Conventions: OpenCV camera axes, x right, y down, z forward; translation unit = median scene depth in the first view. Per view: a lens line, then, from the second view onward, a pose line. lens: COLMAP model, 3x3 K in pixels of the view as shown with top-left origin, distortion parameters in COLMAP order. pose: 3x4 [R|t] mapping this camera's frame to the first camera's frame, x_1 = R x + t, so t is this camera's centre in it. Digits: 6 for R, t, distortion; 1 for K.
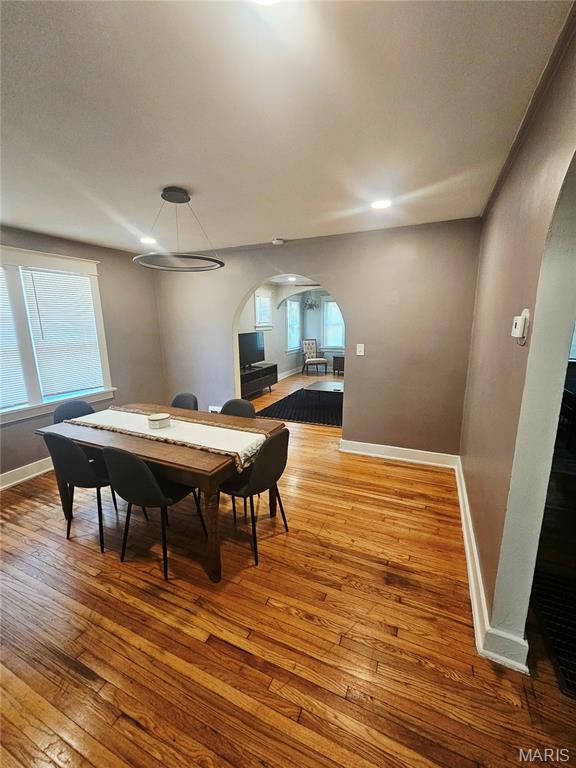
lens RADIAL K [[316.6, 0, 288.0], [0, 316.6, 384.0], [0, 0, 1]] dist [-0.000934, 0.000549]
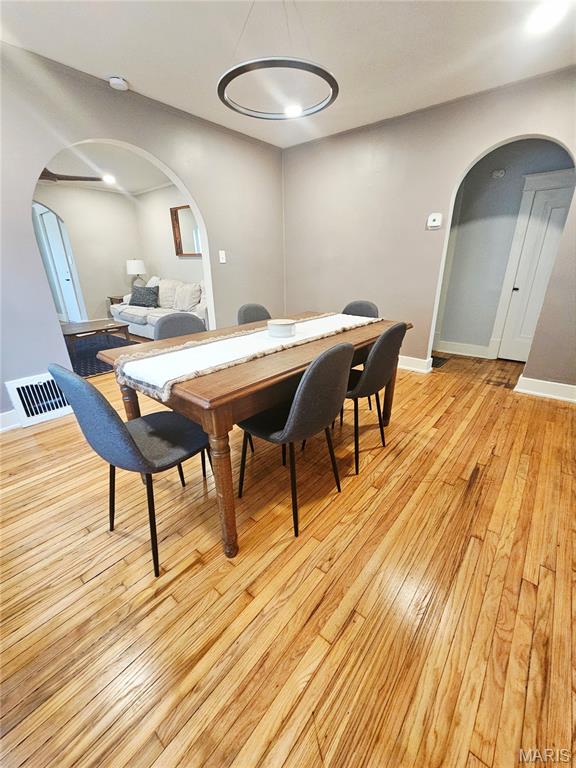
lens RADIAL K [[316.6, 0, 288.0], [0, 316.6, 384.0], [0, 0, 1]] dist [-0.000934, 0.000549]
pose [[0.261313, -0.340049, 0.903373, -1.696767], [0.189002, 0.935800, 0.297584, 0.023126], [-0.946569, 0.092976, 0.308807, 1.155846]]
